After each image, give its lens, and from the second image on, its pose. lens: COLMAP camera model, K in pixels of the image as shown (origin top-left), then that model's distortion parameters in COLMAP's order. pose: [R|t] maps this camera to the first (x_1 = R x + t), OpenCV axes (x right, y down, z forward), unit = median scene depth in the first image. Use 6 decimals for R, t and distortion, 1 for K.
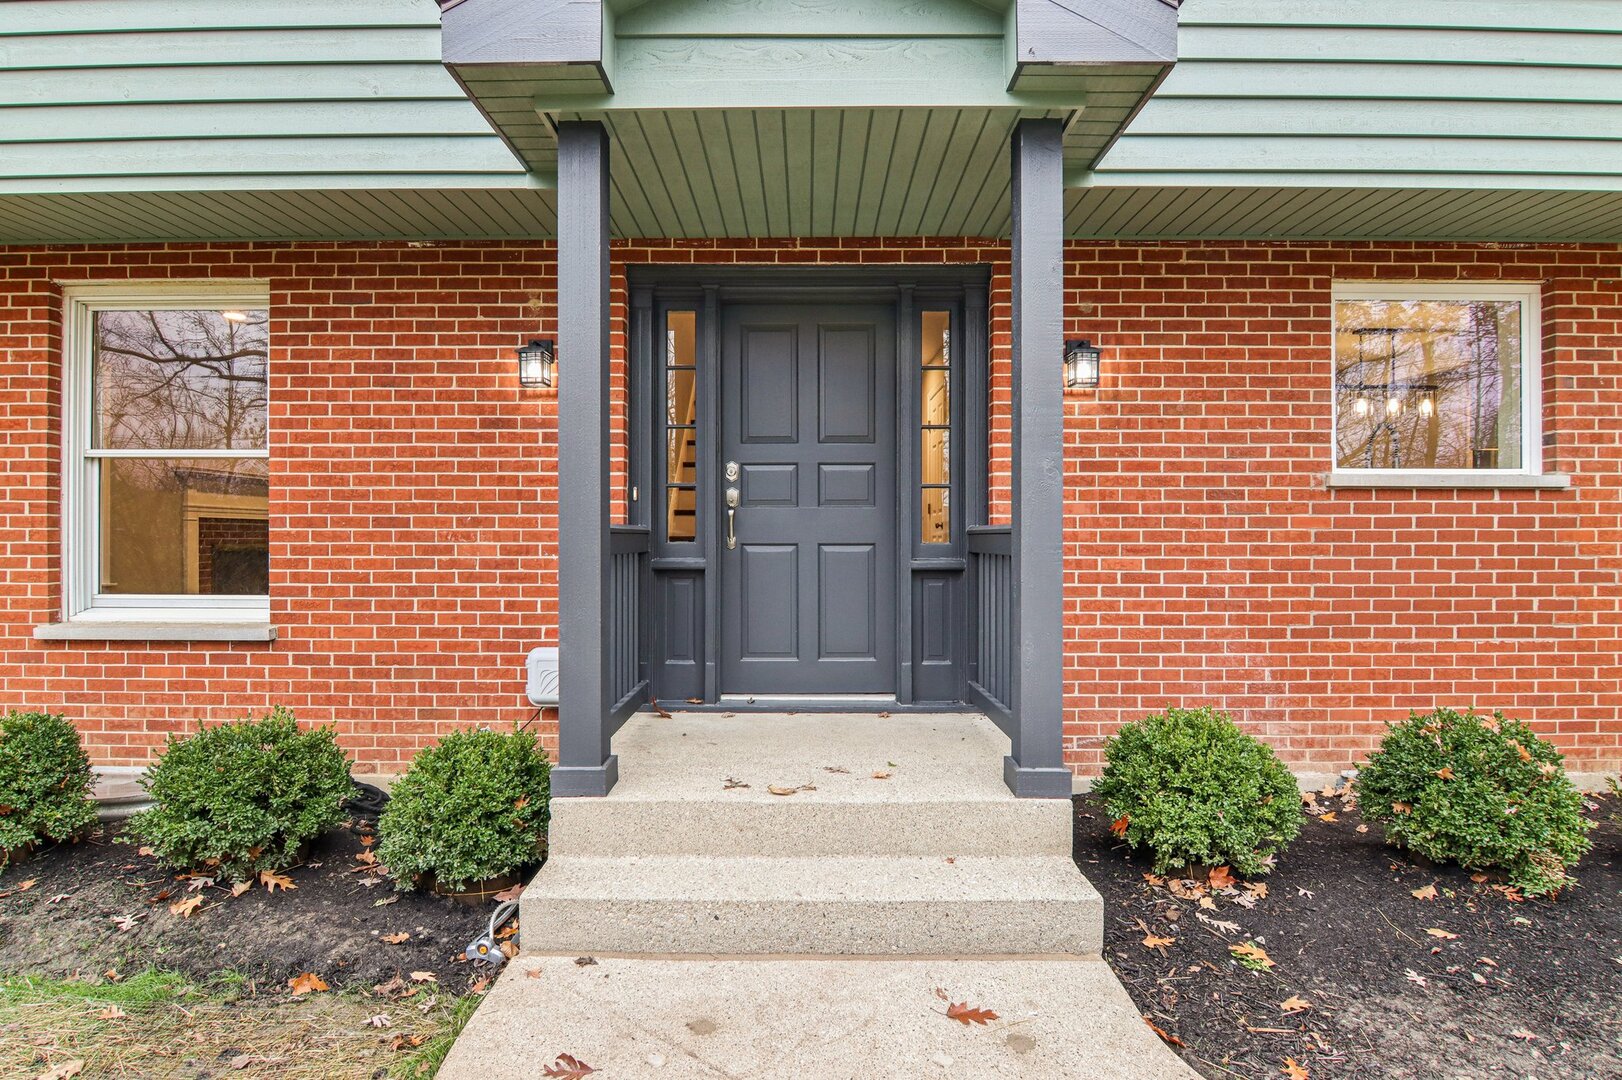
lens RADIAL K [[861.0, 0, 815.9], [0, 861.0, 556.4], [0, 0, 1]] dist [-0.007025, -0.001480]
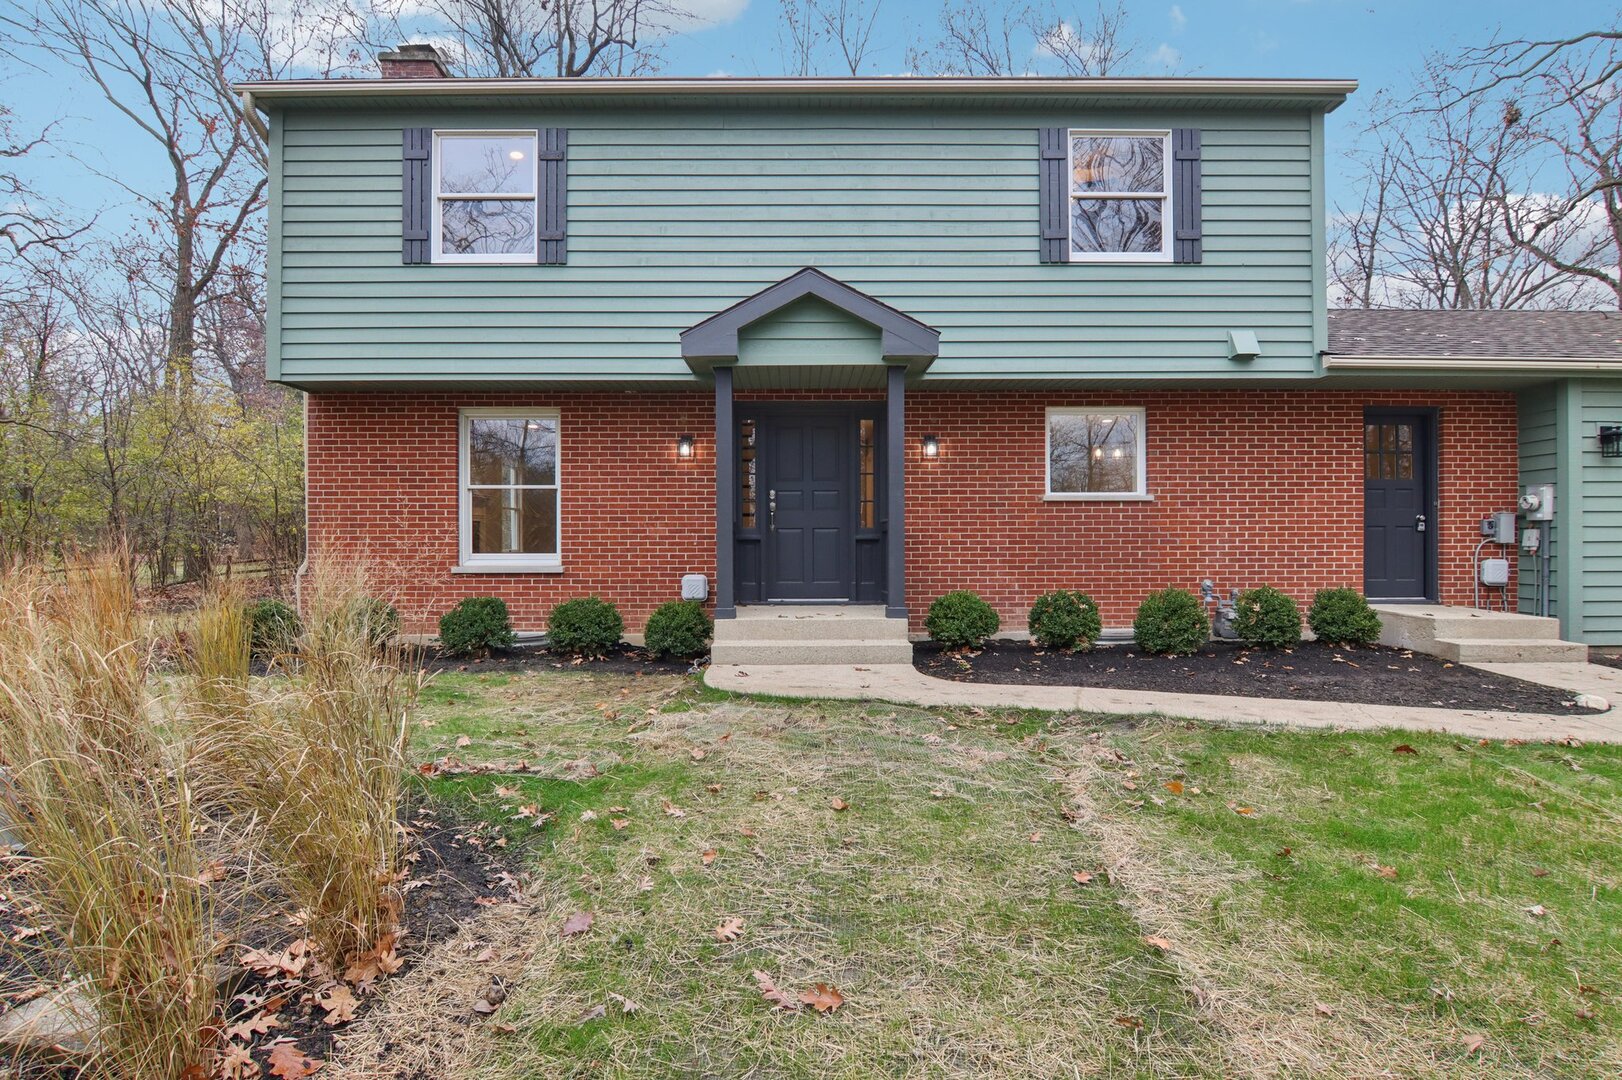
lens RADIAL K [[861.0, 0, 815.9], [0, 861.0, 556.4], [0, 0, 1]] dist [-0.007025, -0.001480]
pose [[0.999908, -0.004217, 0.012902, -0.018272], [0.004282, 0.999978, -0.005004, 0.069709], [-0.012881, 0.005059, 0.999904, -1.200063]]
